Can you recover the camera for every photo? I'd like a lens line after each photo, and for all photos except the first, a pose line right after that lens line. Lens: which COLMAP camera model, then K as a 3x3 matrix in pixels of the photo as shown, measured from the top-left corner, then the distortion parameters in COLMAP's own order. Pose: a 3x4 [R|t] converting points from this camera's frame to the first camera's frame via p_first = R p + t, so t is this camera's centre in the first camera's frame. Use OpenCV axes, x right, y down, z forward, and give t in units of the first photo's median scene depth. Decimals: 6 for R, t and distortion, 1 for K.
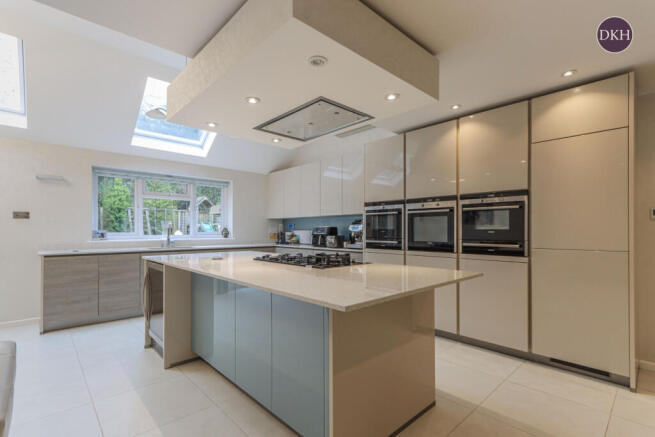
lens RADIAL K [[318.6, 0, 324.0], [0, 318.6, 228.7], [0, 0, 1]] dist [0.007121, 0.002591]
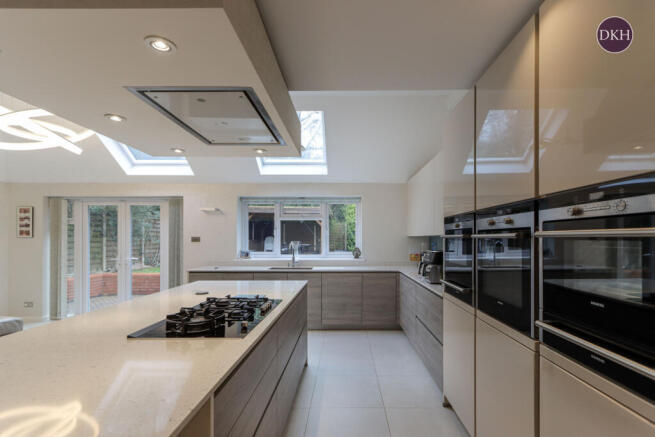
lens RADIAL K [[318.6, 0, 341.8], [0, 318.6, 239.9], [0, 0, 1]] dist [0.007121, 0.002591]
pose [[0.733354, 0.001128, -0.679846, 0.457760], [0.005336, 0.999958, 0.007415, -0.049869], [0.679826, -0.009065, 0.733318, 0.469080]]
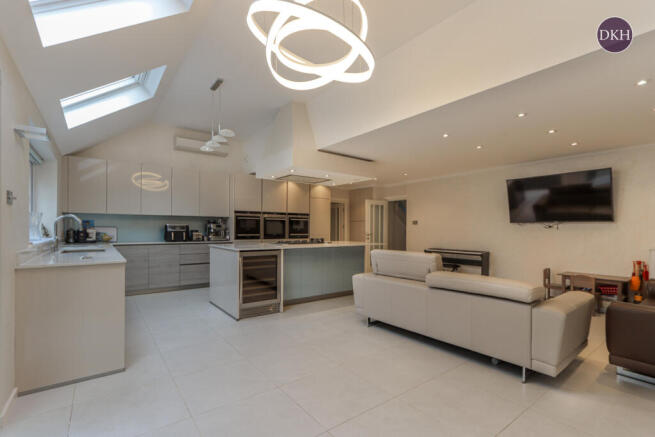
lens RADIAL K [[299.7, 0, 325.8], [0, 299.7, 227.3], [0, 0, 1]] dist [0.003272, 0.000438]
pose [[0.088972, 0.004105, 0.996026, -1.481707], [-0.011155, 0.999933, -0.003125, 0.000941], [-0.995972, -0.010833, 0.089012, 0.476823]]
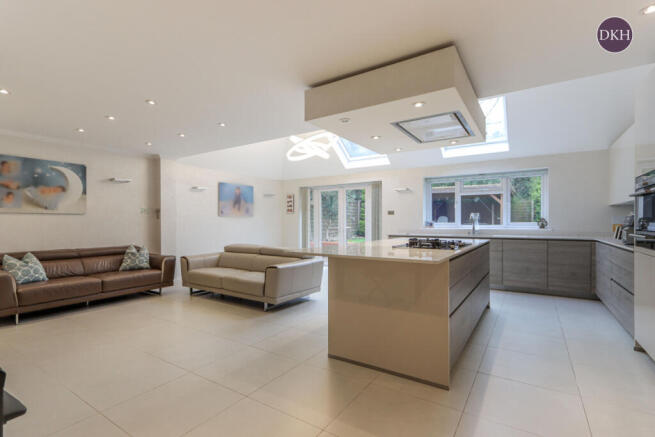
lens RADIAL K [[318.6, 0, 314.0], [0, 318.6, 222.0], [0, 0, 1]] dist [0.007121, 0.002591]
pose [[0.229521, -0.003743, -0.973296, 0.730161], [0.006676, 0.999975, -0.002271, 0.011508], [0.973281, -0.005977, 0.229540, 0.198394]]
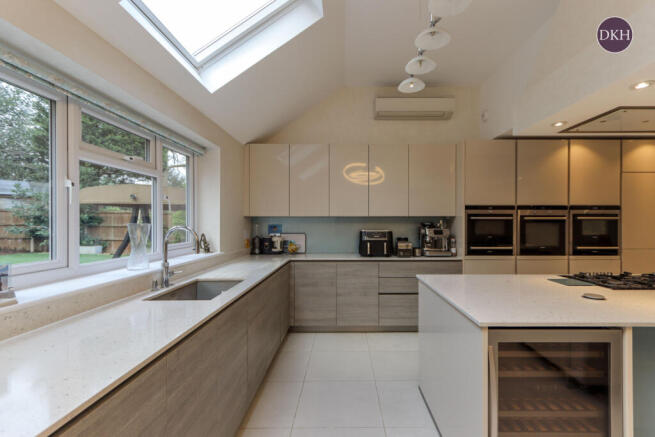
lens RADIAL K [[318.6, 0, 348.0], [0, 318.6, 221.8], [0, 0, 1]] dist [0.007121, 0.002591]
pose [[0.661890, -0.001309, 0.749600, -0.876822], [-0.004496, 0.999974, 0.005716, -0.043386], [-0.749587, -0.007154, 0.661867, 0.737933]]
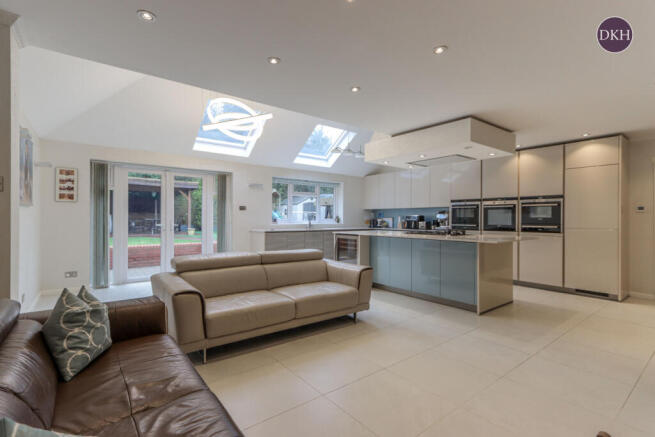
lens RADIAL K [[318.6, 0, 321.3], [0, 318.6, 217.7], [0, 0, 1]] dist [0.007121, 0.002591]
pose [[0.996447, 0.003527, -0.084144, -0.417160], [-0.003179, 0.999986, 0.004272, 0.000002], [0.084158, -0.003989, 0.996444, -0.672722]]
